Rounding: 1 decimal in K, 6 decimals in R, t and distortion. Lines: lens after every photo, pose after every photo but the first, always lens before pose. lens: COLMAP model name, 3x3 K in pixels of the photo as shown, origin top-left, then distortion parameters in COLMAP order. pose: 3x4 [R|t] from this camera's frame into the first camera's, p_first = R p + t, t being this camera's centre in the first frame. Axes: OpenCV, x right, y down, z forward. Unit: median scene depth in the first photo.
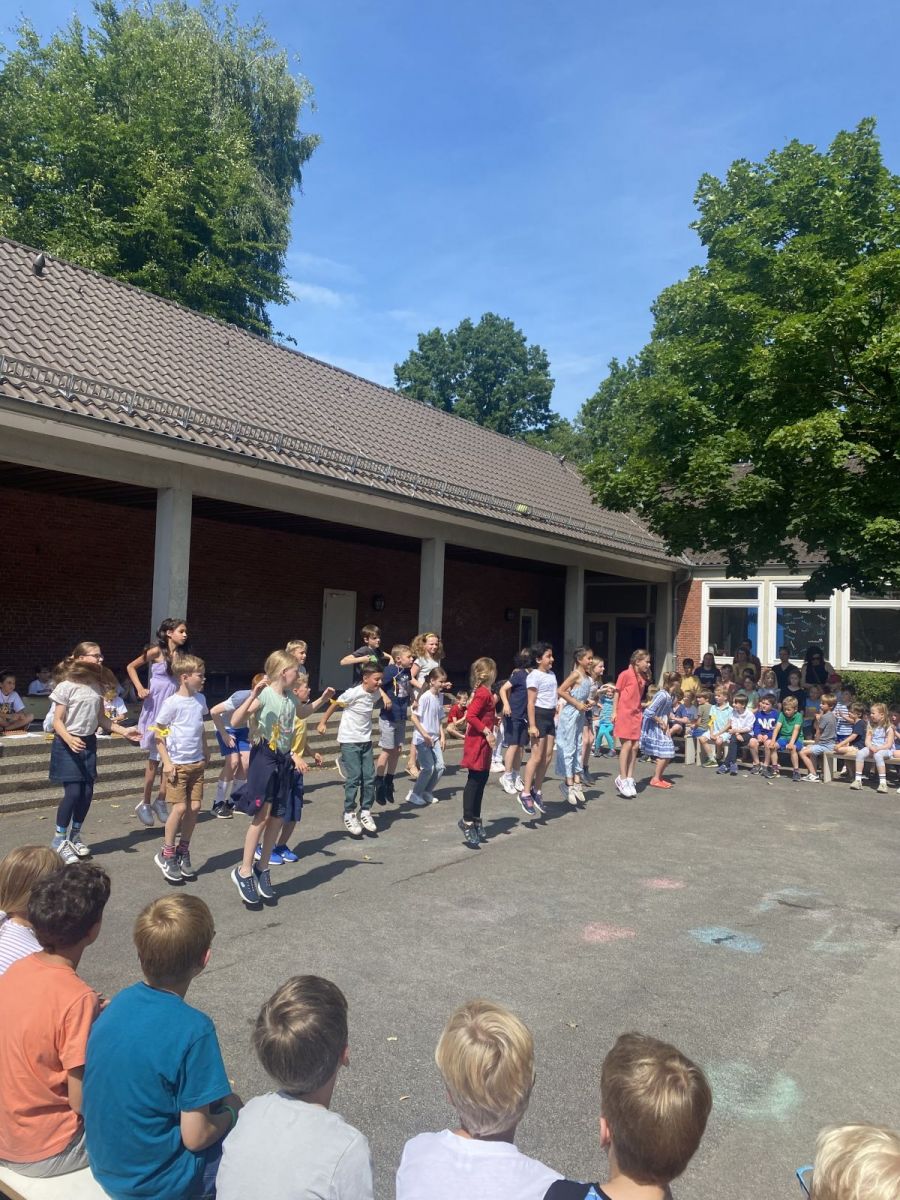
lens RADIAL K [[925.4, 0, 435.0], [0, 925.4, 598.0], [0, 0, 1]] dist [0.207554, -0.451876]
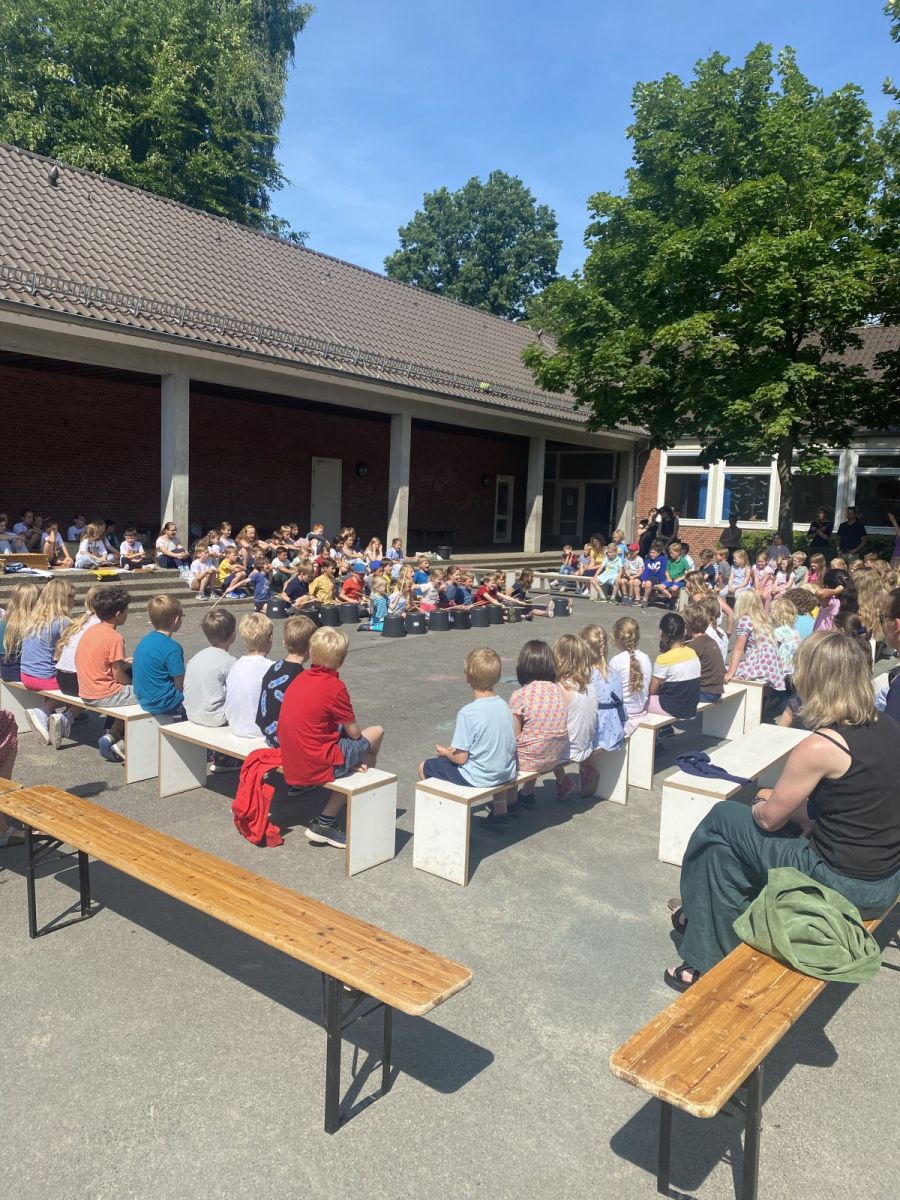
lens RADIAL K [[913.3, 0, 450.0], [0, 913.3, 600.0], [0, 0, 1]] dist [0.082369, -0.150708]
pose [[0.999994, 0.002409, 0.002287, 0.049807], [-0.002718, 0.989184, 0.146657, -0.001597], [-0.001909, -0.146663, 0.989185, -0.145623]]
